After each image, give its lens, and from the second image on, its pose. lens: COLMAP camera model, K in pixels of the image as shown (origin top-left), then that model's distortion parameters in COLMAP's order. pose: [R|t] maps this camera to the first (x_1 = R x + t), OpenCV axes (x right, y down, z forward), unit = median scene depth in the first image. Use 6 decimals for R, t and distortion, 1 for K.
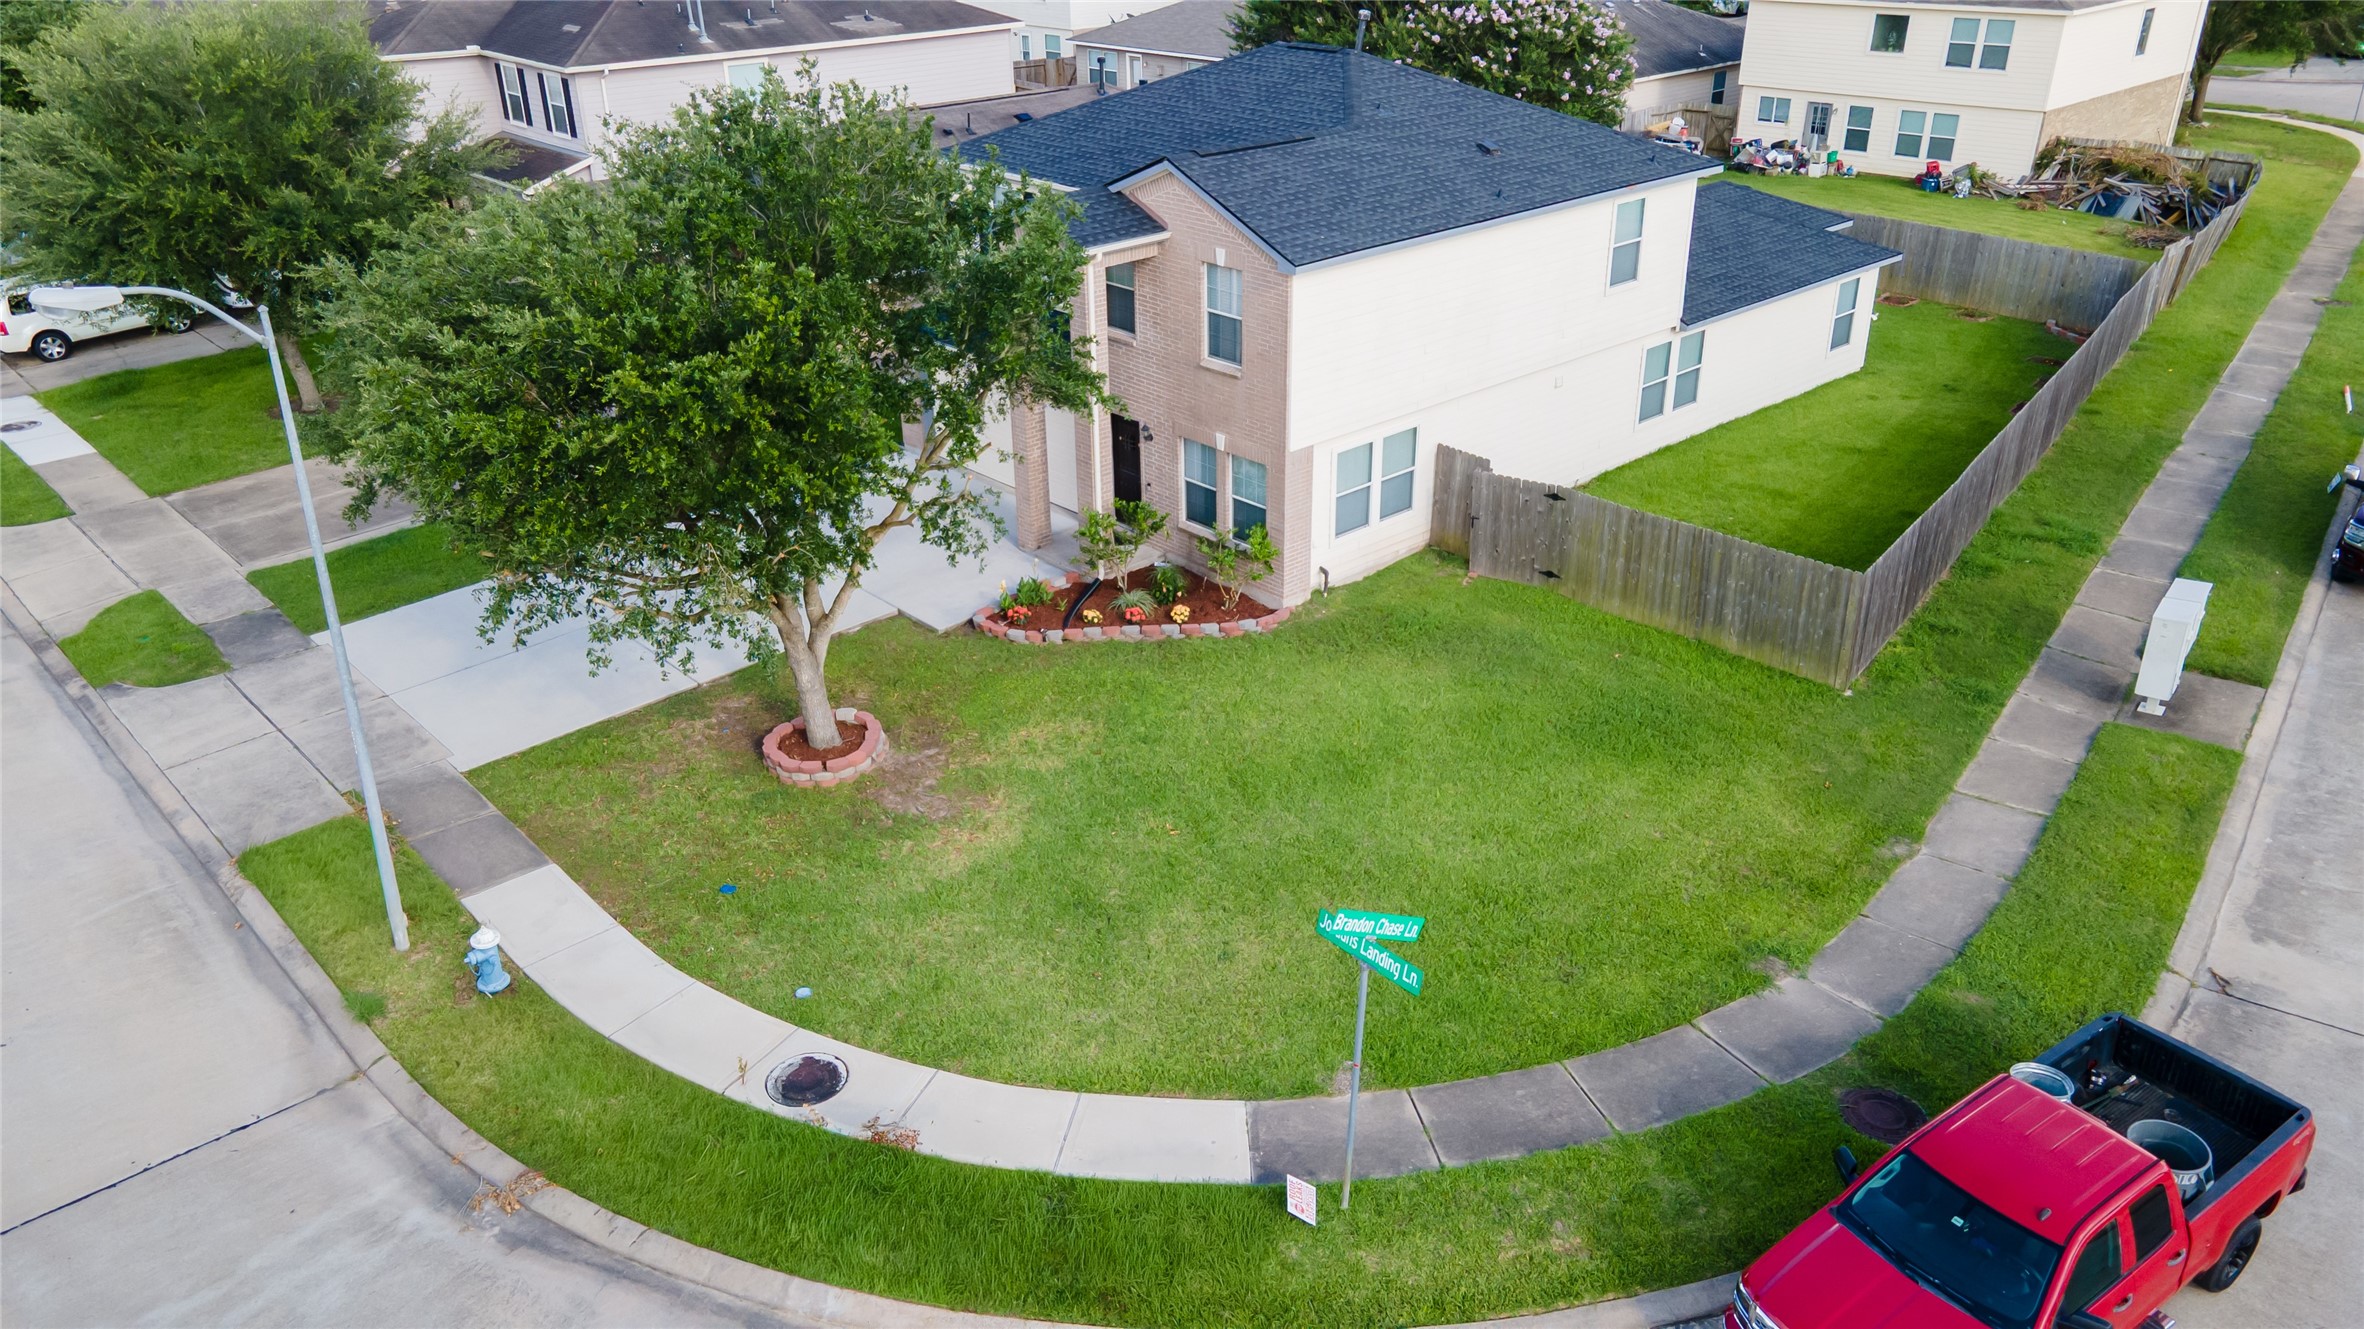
lens RADIAL K [[1732.7, 0, 1100.5], [0, 1732.7, 718.6], [0, 0, 1]] dist [0.025168, 0.035535]
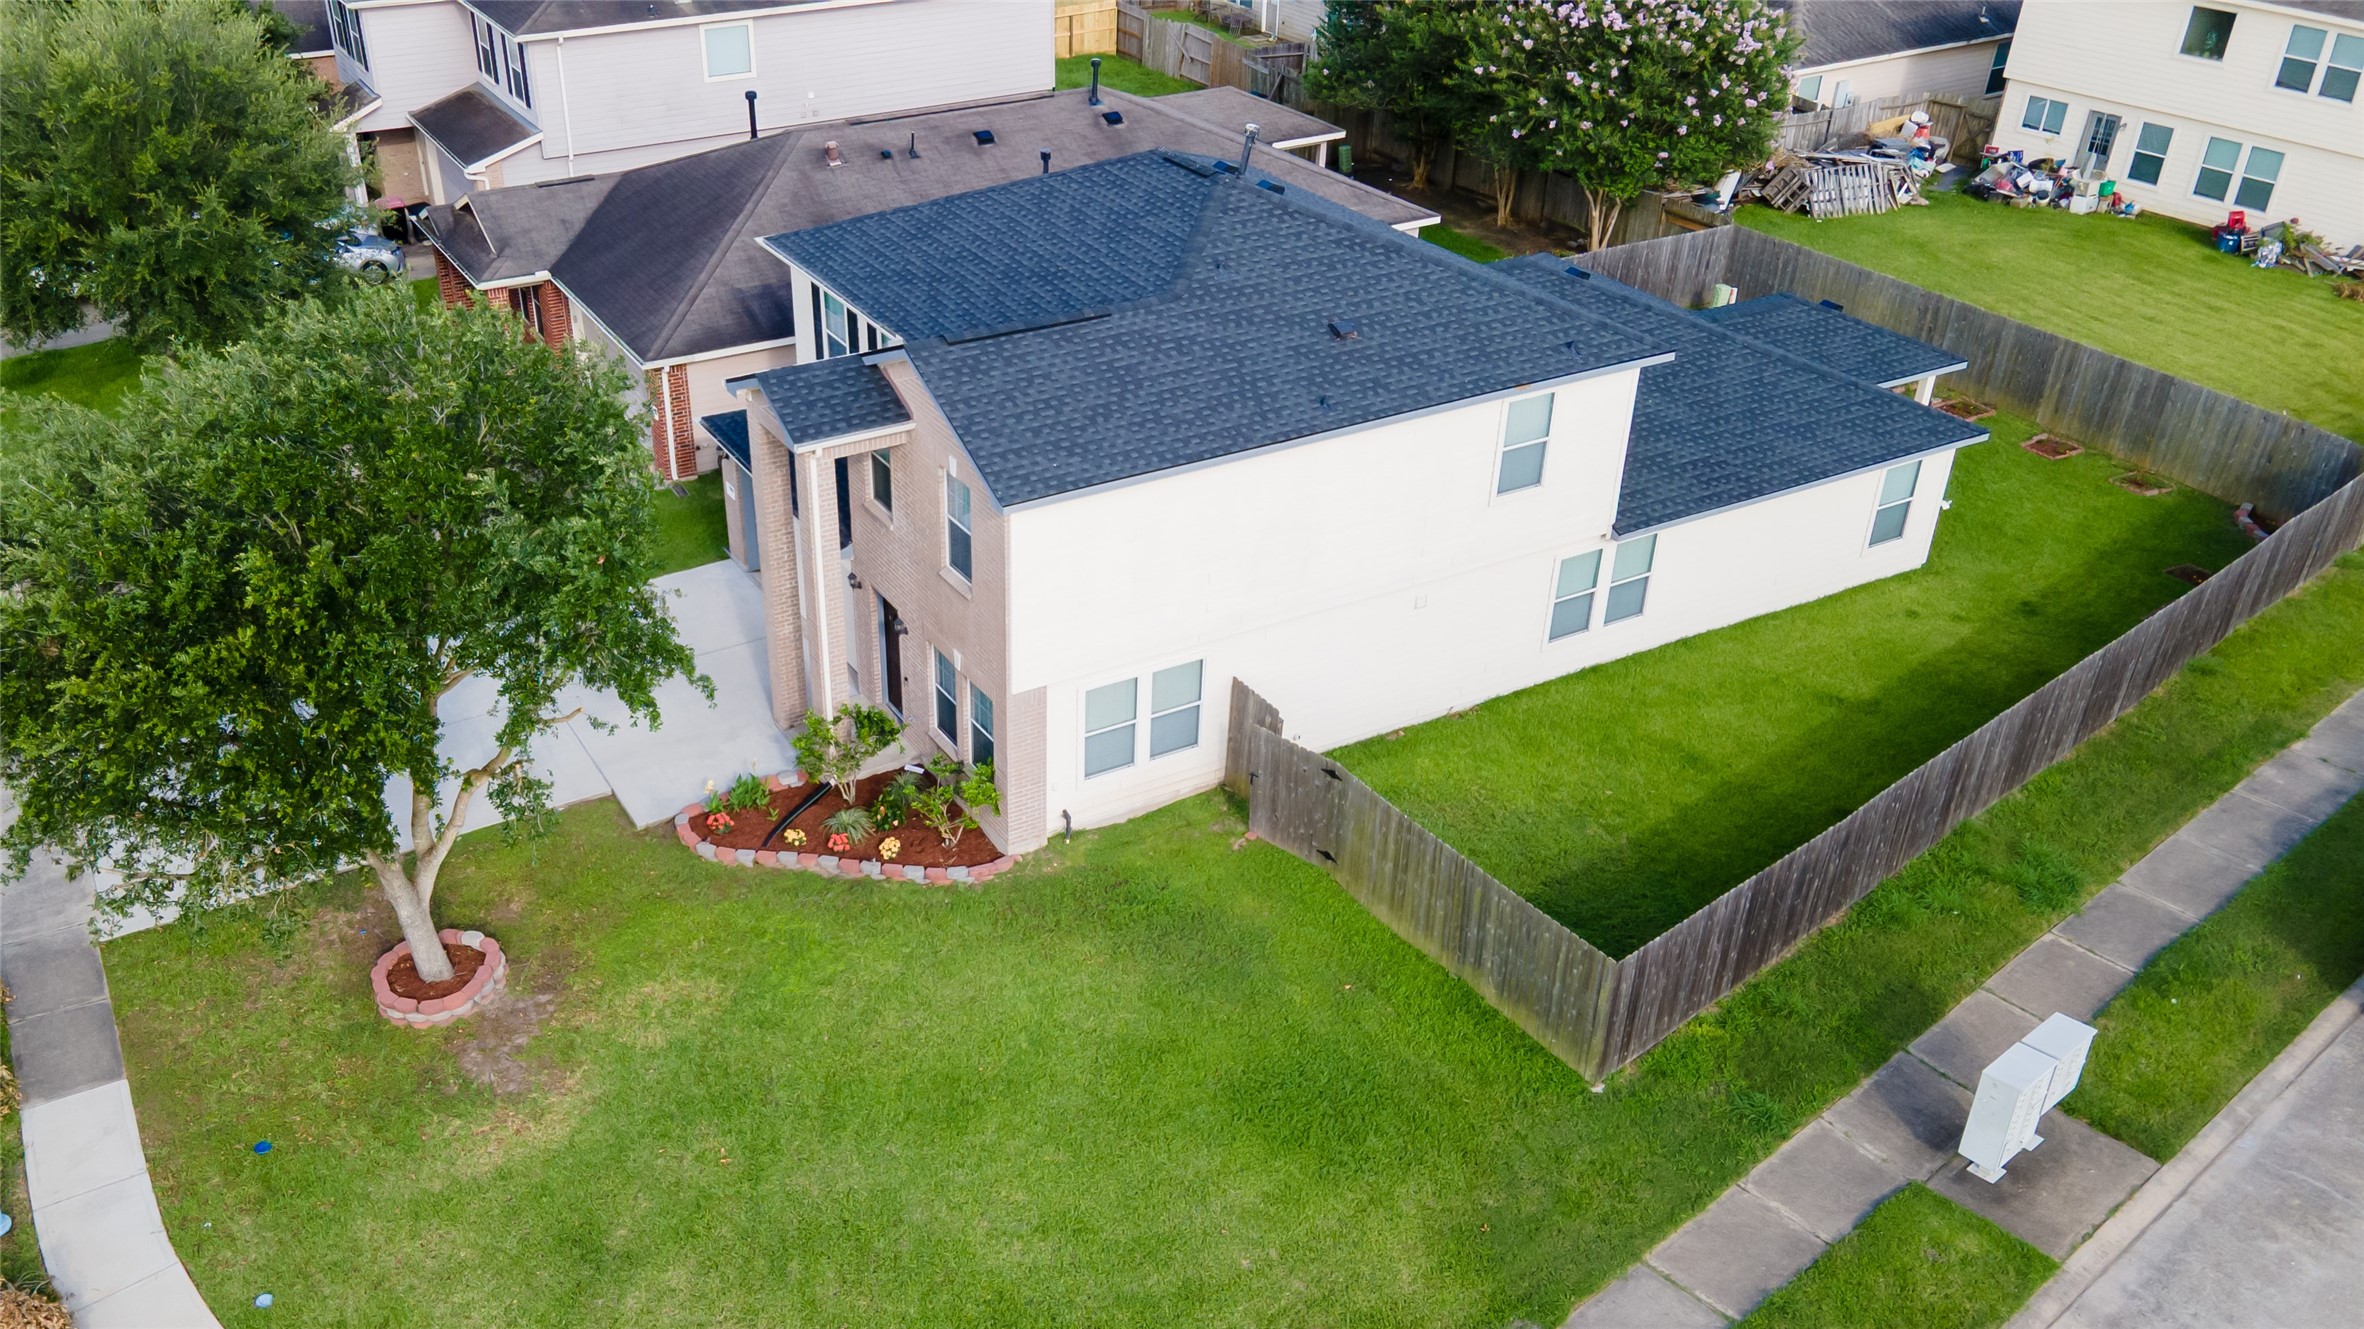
lens RADIAL K [[1993.8, 0, 1162.6], [0, 1993.8, 664.2], [0, 0, 1]] dist [0.036693, 0.010261]
pose [[0.967241, 0.136404, -0.214101, 0.357654], [-0.110917, 0.985695, 0.126898, -0.275636], [0.228348, -0.098994, 0.968534, 0.042524]]
